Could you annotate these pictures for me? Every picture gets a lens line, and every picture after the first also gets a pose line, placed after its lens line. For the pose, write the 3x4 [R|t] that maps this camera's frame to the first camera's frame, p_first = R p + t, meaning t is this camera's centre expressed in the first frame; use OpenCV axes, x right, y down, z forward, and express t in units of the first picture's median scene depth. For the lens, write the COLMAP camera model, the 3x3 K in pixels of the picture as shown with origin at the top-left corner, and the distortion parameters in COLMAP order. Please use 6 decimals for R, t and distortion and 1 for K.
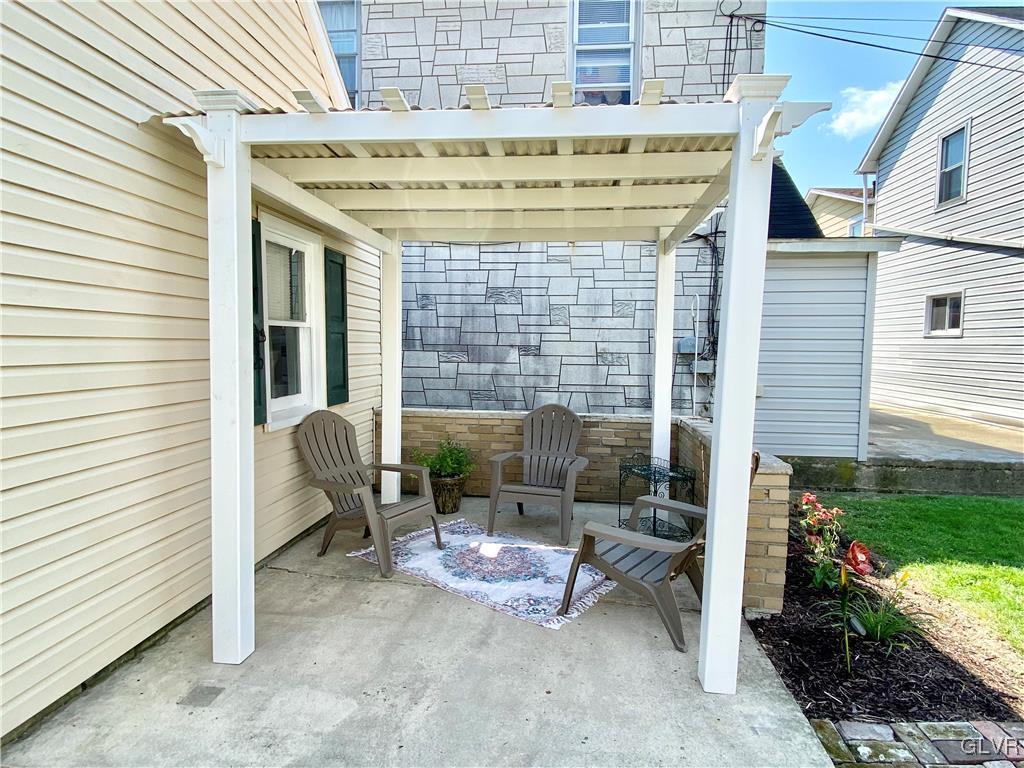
lens RADIAL K [[580.2, 0, 512.0], [0, 580.2, 384.0], [0, 0, 1]] dist [0.097651, -0.092975]
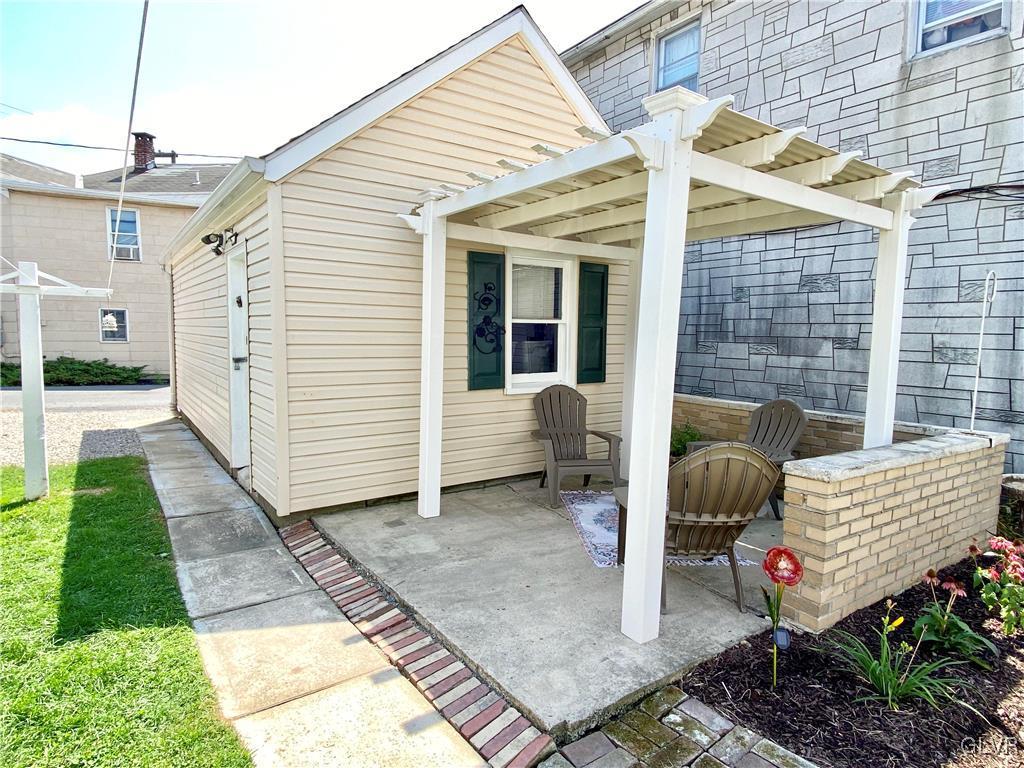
lens RADIAL K [[580.2, 0, 512.0], [0, 580.2, 384.0], [0, 0, 1]] dist [0.097651, -0.092975]
pose [[0.654285, 0.067160, -0.753260, 0.386932], [-0.058440, 0.997561, 0.038181, -0.000589], [0.753987, 0.019039, 0.656614, 0.023425]]
